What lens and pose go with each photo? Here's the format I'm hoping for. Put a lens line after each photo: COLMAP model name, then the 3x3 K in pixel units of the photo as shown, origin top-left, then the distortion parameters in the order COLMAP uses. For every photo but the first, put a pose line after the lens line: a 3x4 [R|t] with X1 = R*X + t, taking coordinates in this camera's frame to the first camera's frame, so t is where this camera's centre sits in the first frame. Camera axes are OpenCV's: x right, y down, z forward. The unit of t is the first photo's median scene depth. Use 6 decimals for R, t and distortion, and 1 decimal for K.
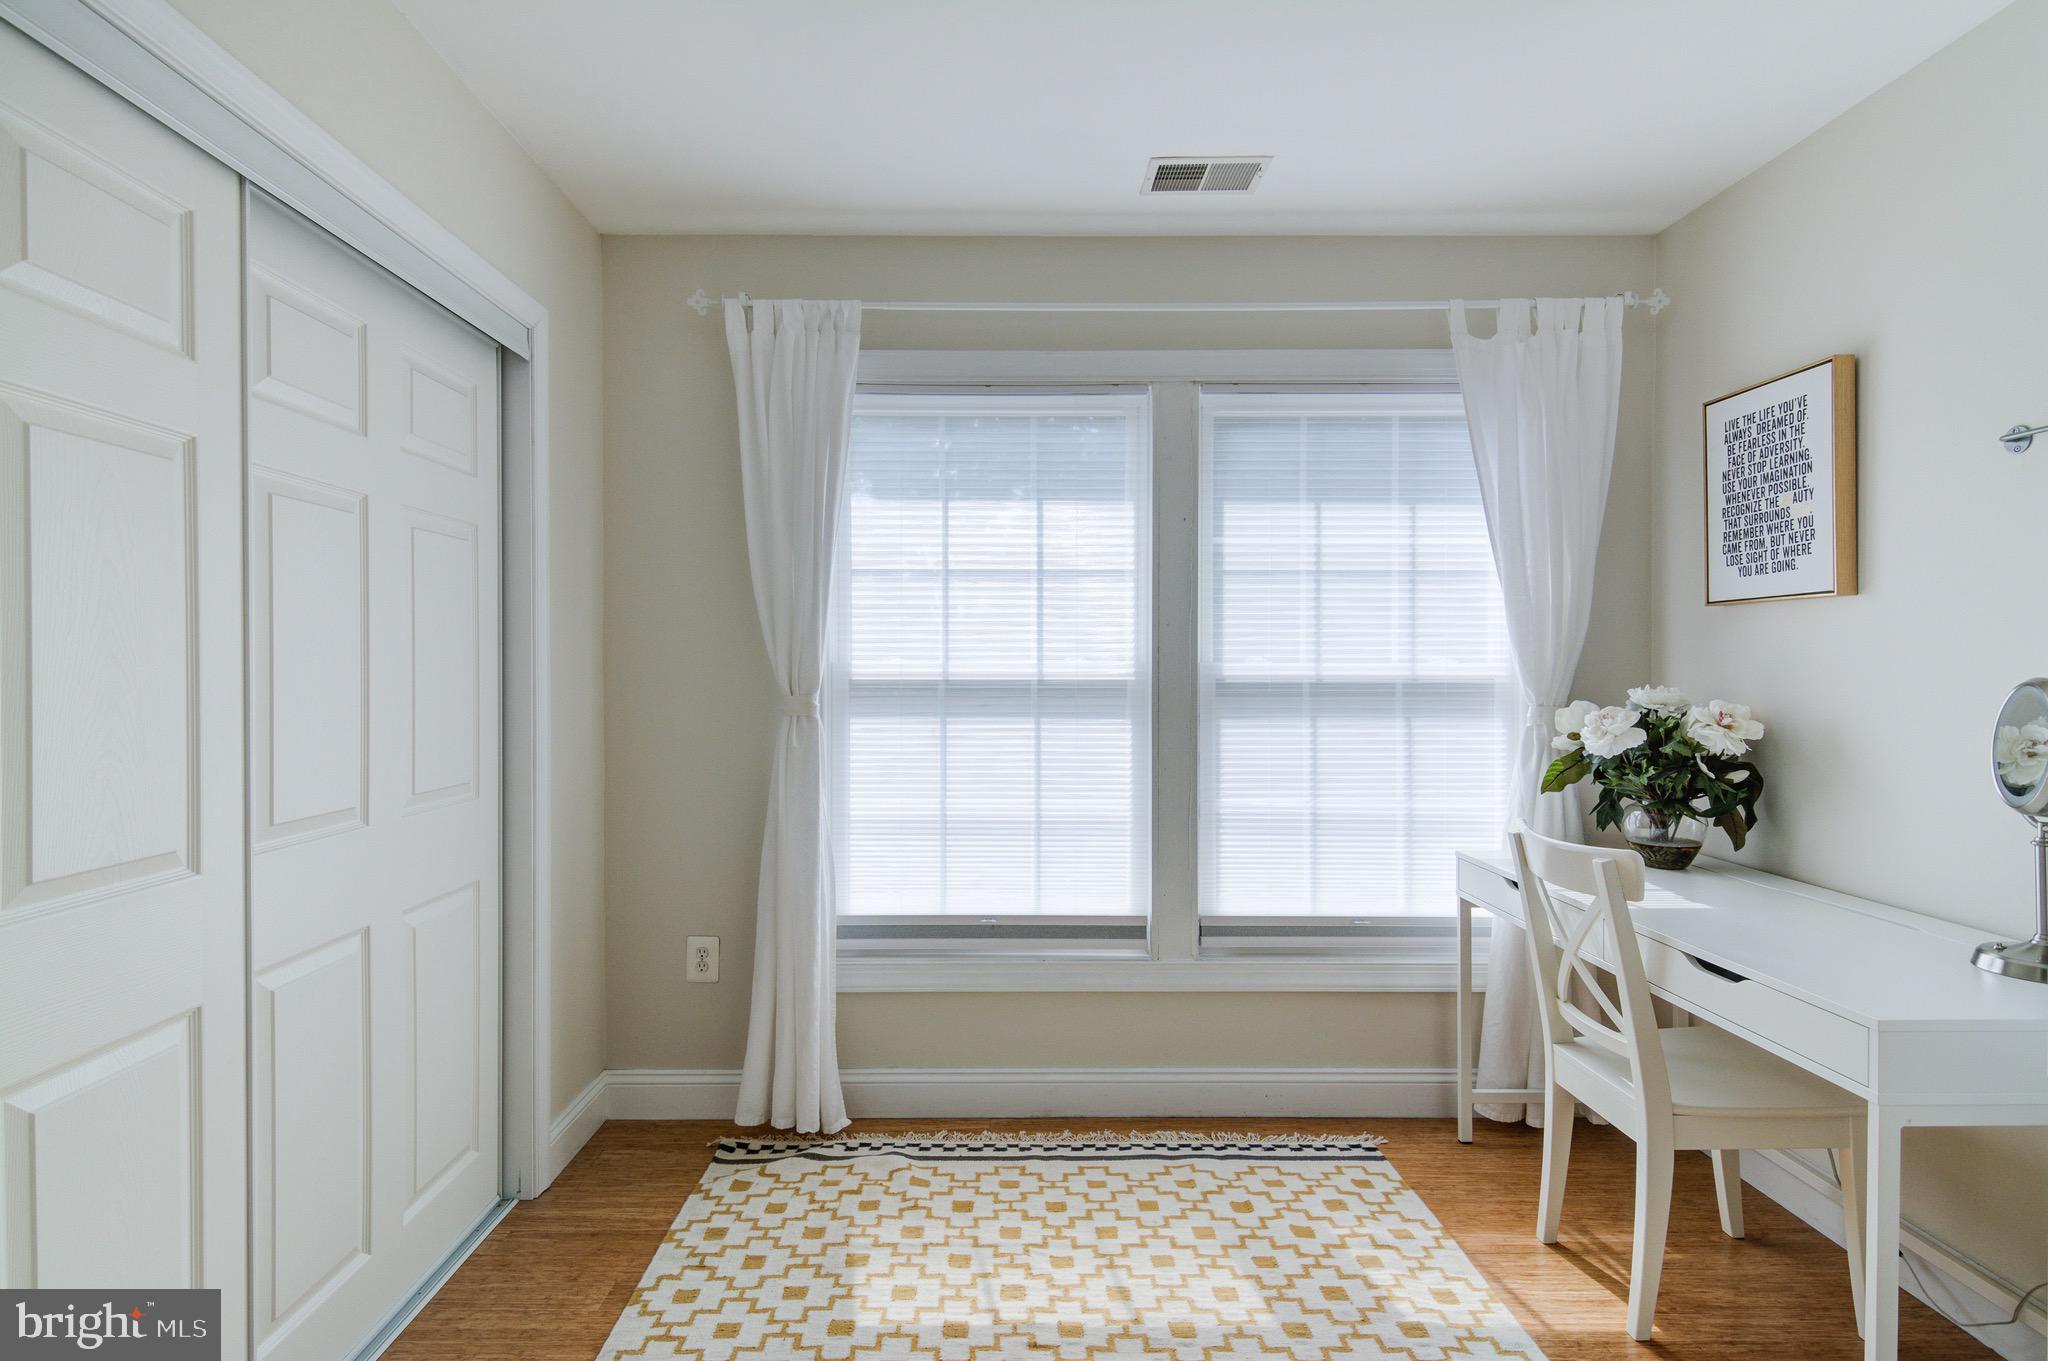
lens RADIAL K [[1061.4, 0, 1021.3], [0, 1061.4, 690.4], [0, 0, 1]] dist [0.029671, -0.012682]
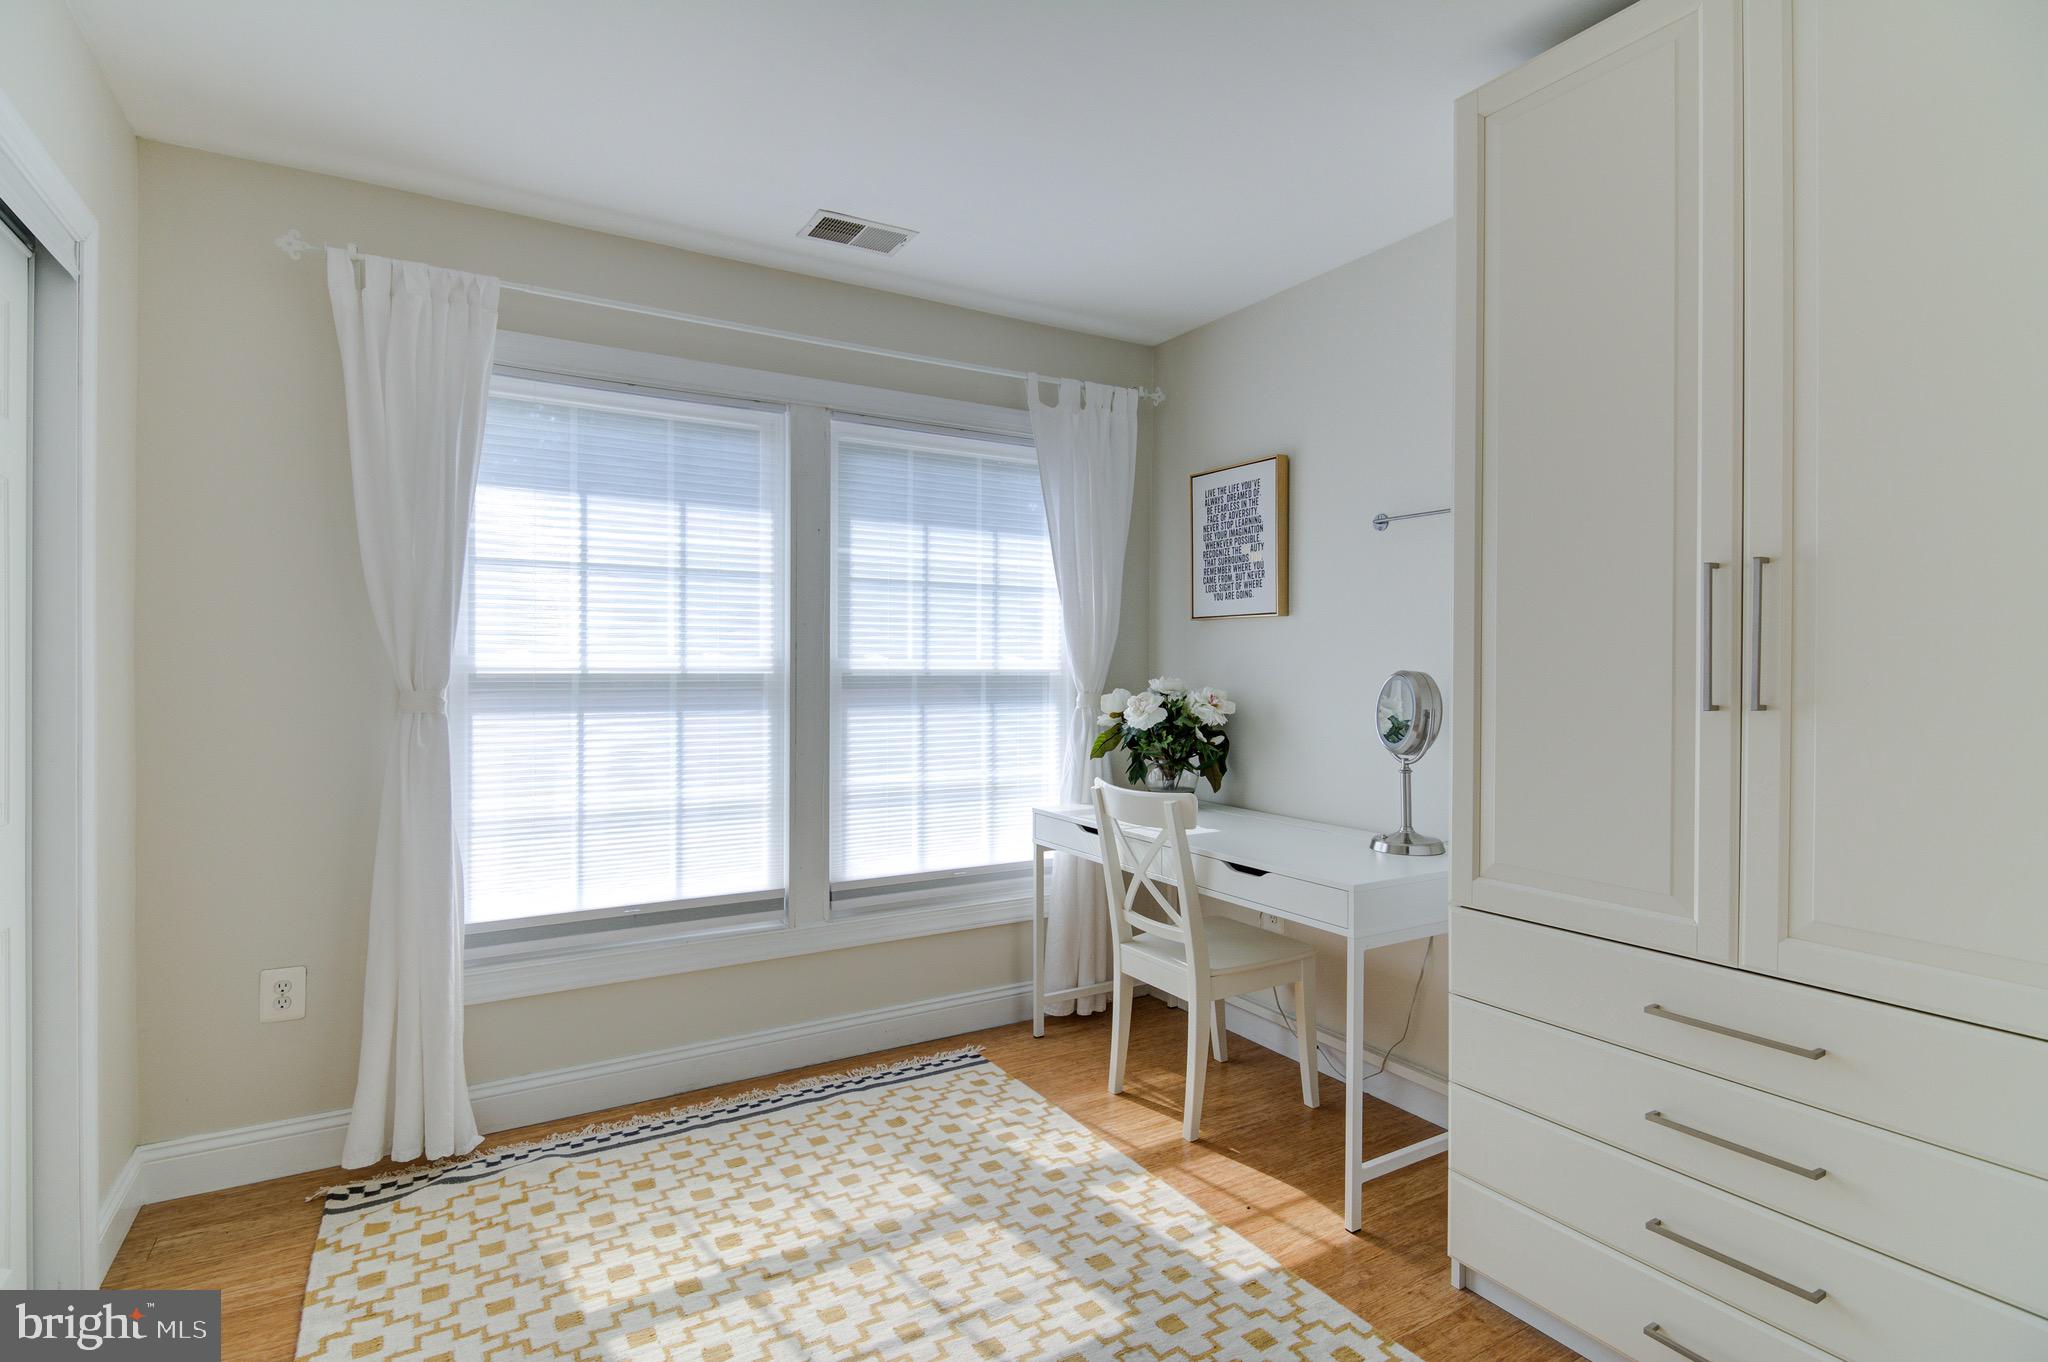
lens RADIAL K [[997.5, 0, 1020.9], [0, 997.5, 688.2], [0, 0, 1]] dist [0.038744, -0.020697]
pose [[0.867919, -0.008997, 0.496624, -0.200400], [0.007543, 0.999959, 0.004933, 0.002120], [-0.496648, -0.000535, 0.867952, -0.022695]]
